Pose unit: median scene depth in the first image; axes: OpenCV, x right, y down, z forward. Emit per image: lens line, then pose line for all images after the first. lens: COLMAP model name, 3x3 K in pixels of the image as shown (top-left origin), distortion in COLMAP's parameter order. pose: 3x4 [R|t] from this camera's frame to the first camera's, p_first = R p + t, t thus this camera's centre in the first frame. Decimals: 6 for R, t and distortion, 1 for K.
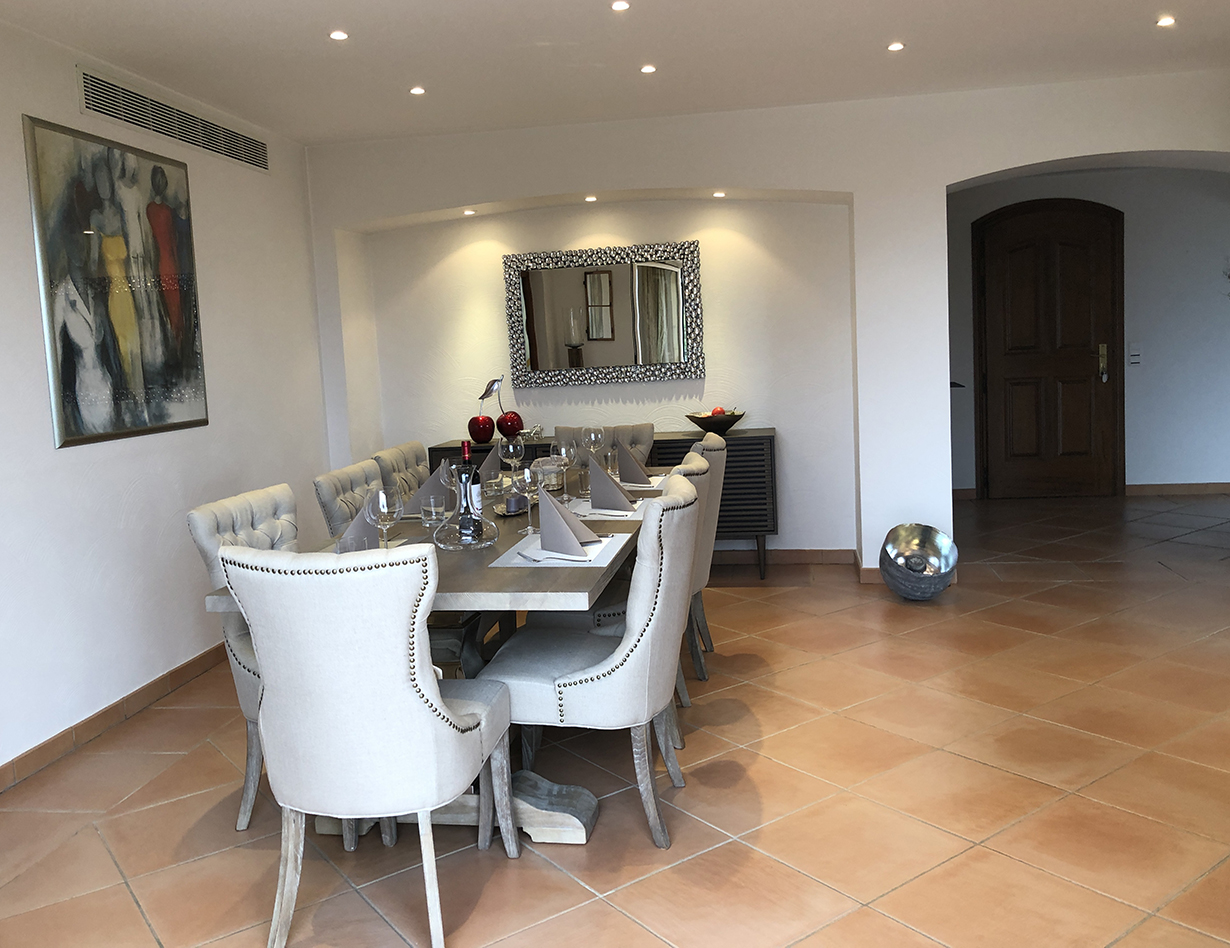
lens RADIAL K [[1026.9, 0, 621.7], [0, 1026.9, 469.6], [0, 0, 1]] dist [0.020518, -0.013731]
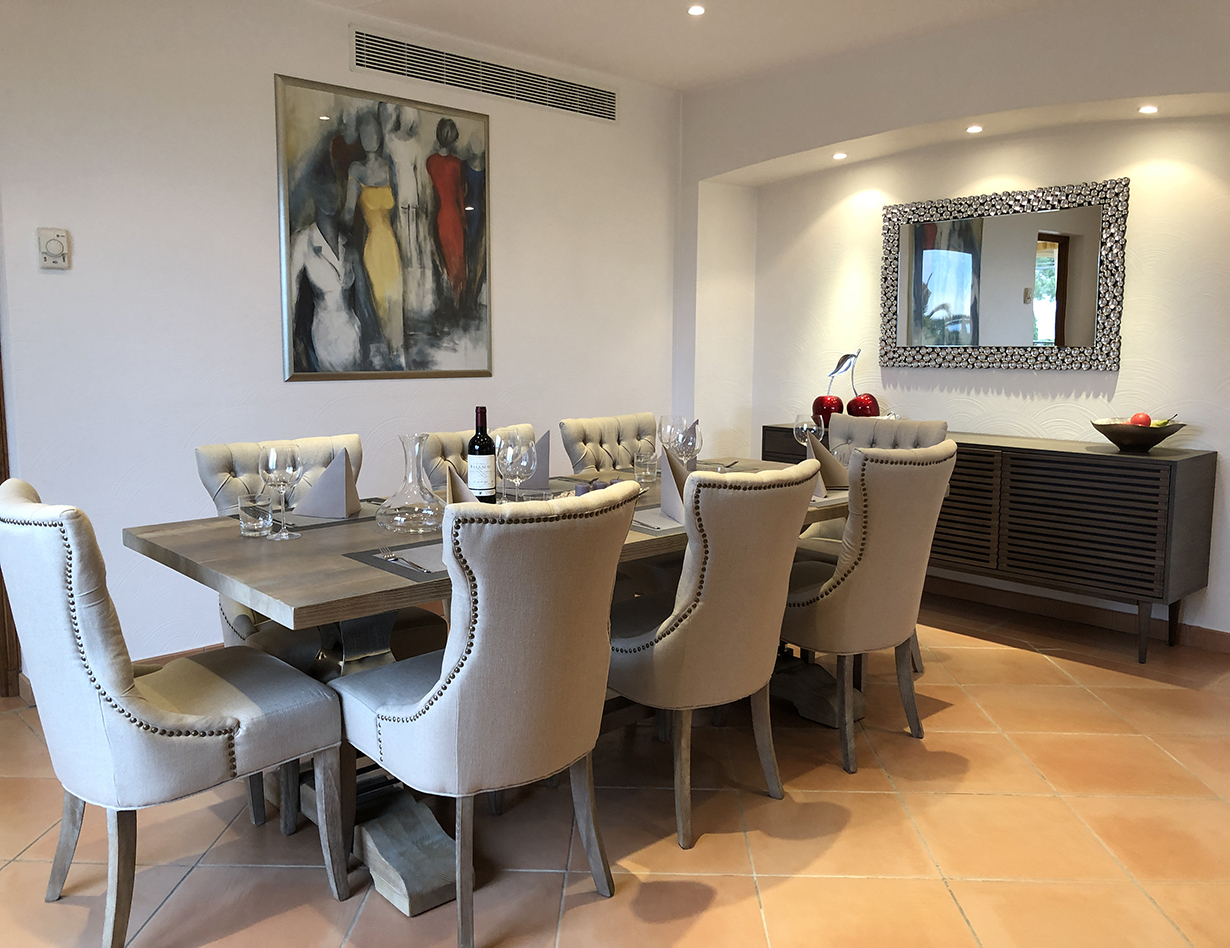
lens RADIAL K [[1026.9, 0, 627.8], [0, 1026.9, 469.9], [0, 0, 1]] dist [0.020518, -0.013731]
pose [[0.789896, 0.133725, -0.598483, 0.348321], [-0.118864, 0.990813, 0.064506, -0.035607], [0.601611, 0.020186, 0.798534, 0.296563]]
